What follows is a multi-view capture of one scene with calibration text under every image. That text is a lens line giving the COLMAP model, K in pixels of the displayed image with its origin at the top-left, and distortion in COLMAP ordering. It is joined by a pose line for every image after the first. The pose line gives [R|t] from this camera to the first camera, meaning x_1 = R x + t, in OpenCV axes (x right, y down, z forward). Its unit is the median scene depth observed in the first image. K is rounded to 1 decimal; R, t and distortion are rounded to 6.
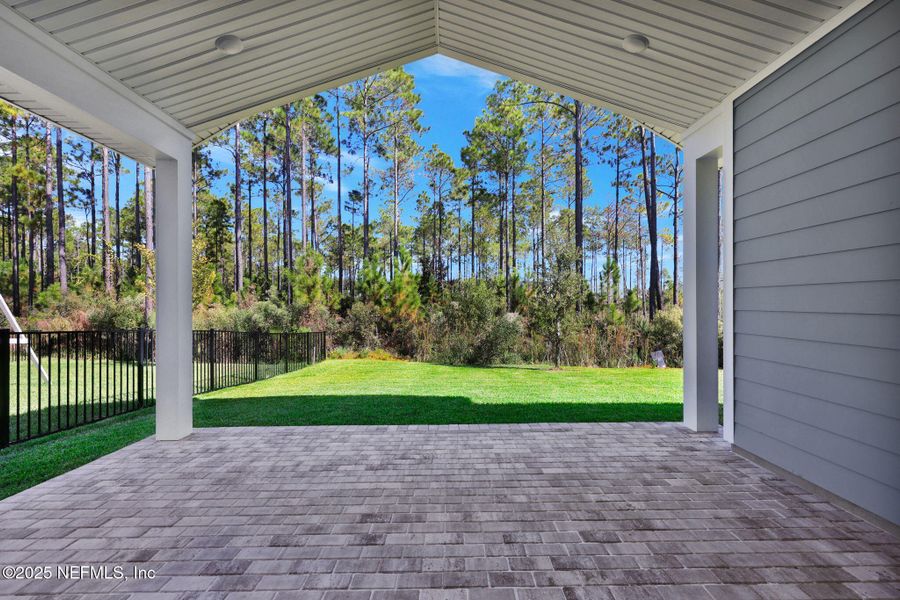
lens RADIAL K [[379.8, 0, 447.4], [0, 379.8, 299.2], [0, 0, 1]] dist [-0.001355, 0.000609]
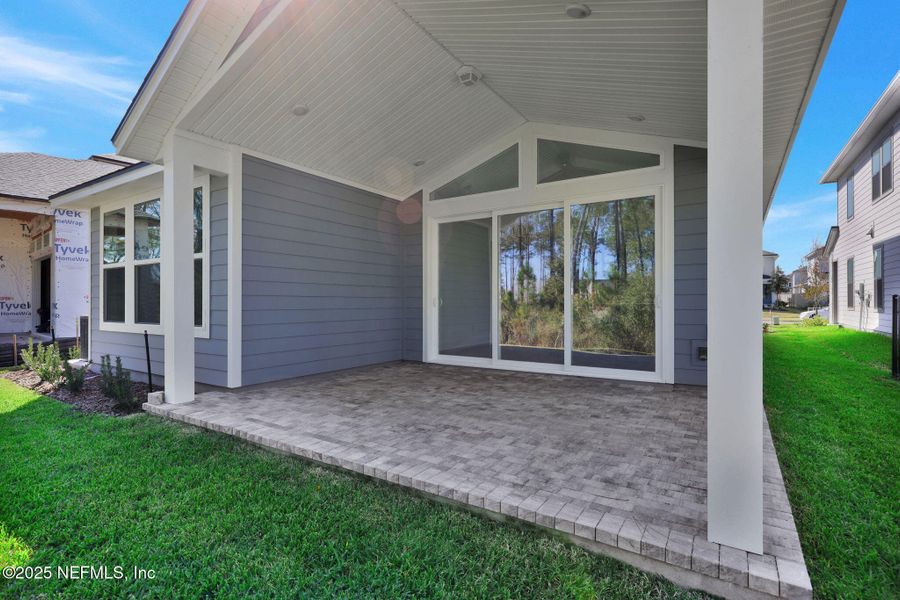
lens RADIAL K [[450.1, 0, 454.3], [0, 450.1, 307.4], [0, 0, 1]] dist [-0.000712, 0.001820]
pose [[-0.840638, 0.002828, 0.541590, -0.904868], [-0.000530, 0.999982, -0.006044, 0.088274], [-0.541597, -0.005367, -0.840621, 2.081937]]
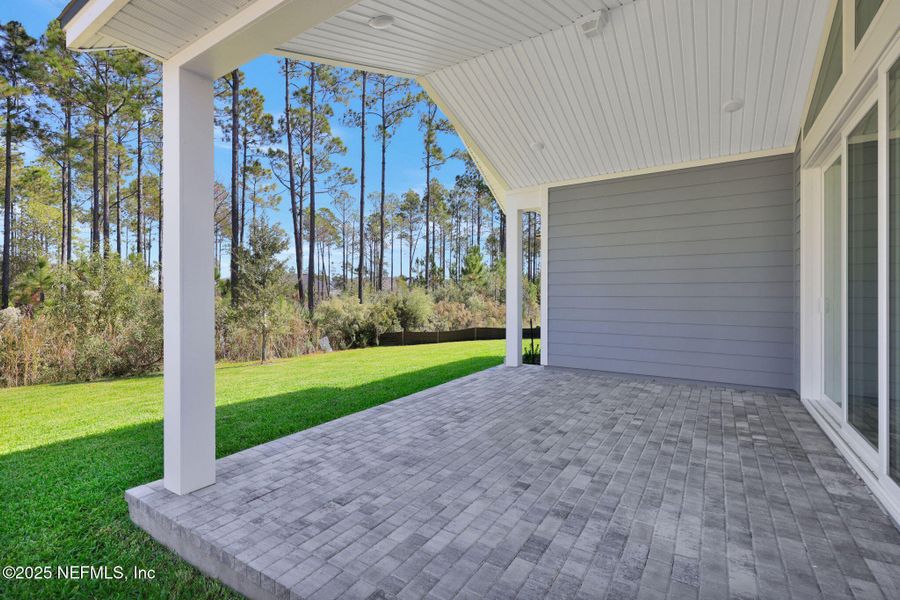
lens RADIAL K [[409.8, 0, 436.2], [0, 409.8, 289.6], [0, 0, 1]] dist [0.000149, 0.000624]
pose [[0.569722, 0.014098, 0.821716, -1.327671], [-0.011540, 0.999892, -0.009153, 0.022342], [-0.821756, -0.004268, 0.569823, 0.287779]]
